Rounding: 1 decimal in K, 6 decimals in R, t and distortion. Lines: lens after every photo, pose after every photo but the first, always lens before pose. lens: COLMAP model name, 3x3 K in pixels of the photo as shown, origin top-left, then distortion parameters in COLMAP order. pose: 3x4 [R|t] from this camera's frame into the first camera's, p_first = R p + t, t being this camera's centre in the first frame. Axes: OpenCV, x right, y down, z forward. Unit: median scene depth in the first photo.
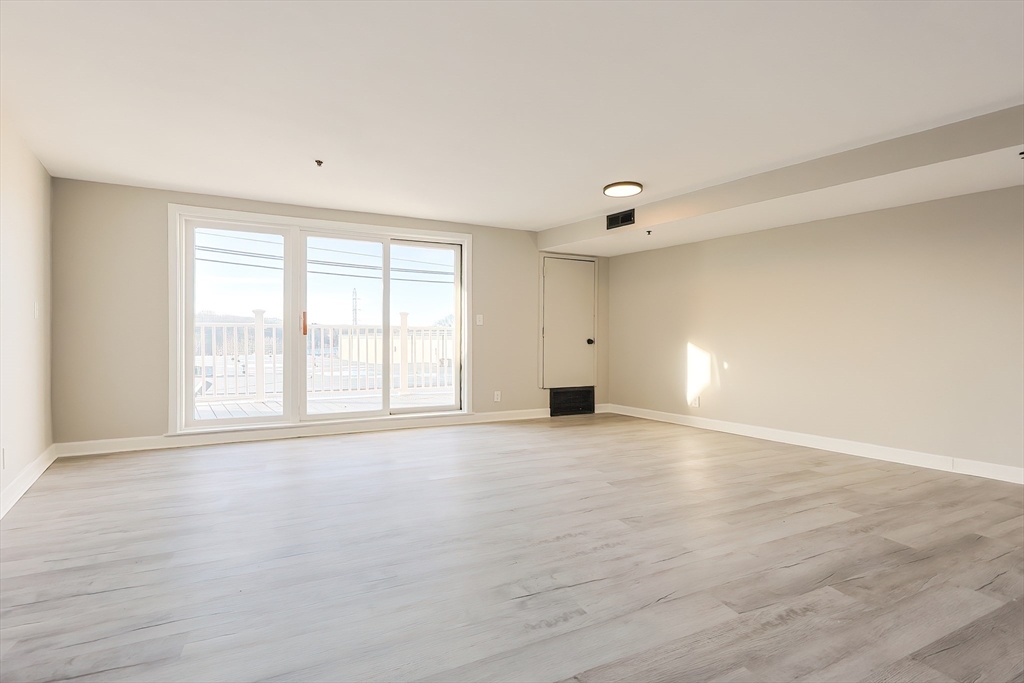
lens RADIAL K [[443.1, 0, 516.6], [0, 443.1, 337.2], [0, 0, 1]] dist [0.001614, -0.000401]
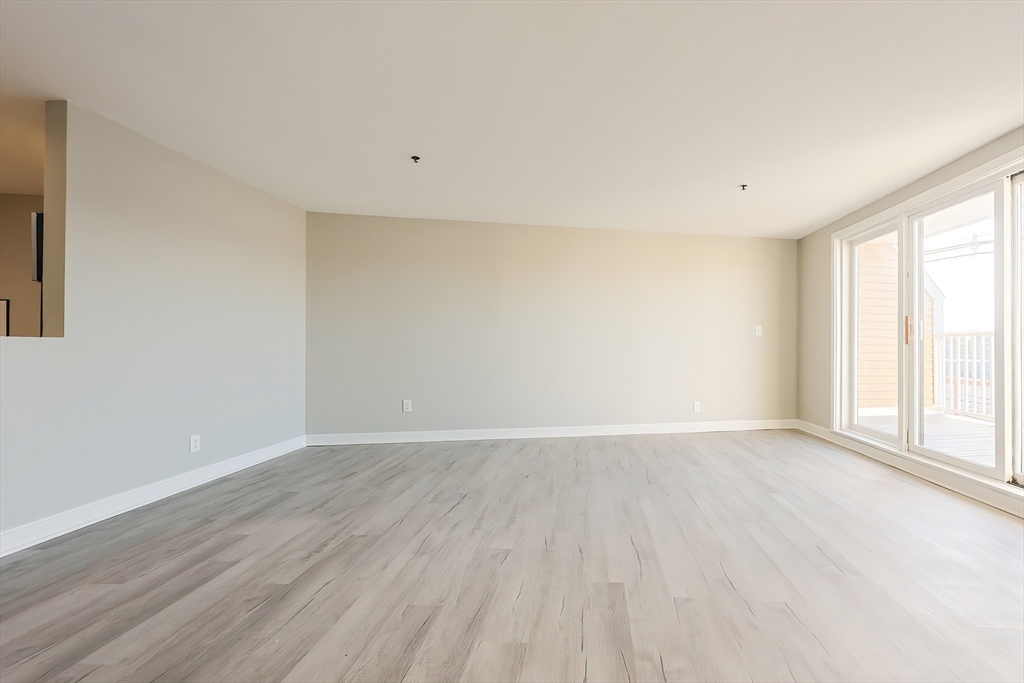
lens RADIAL K [[458.0, 0, 565.5], [0, 458.0, 339.8], [0, 0, 1]] dist [-0.002094, -0.000162]
pose [[-0.457686, -0.016190, -0.888967, 0.630235], [-0.004628, 0.999864, -0.015828, 0.003127], [0.889102, -0.003130, -0.457698, 0.954223]]
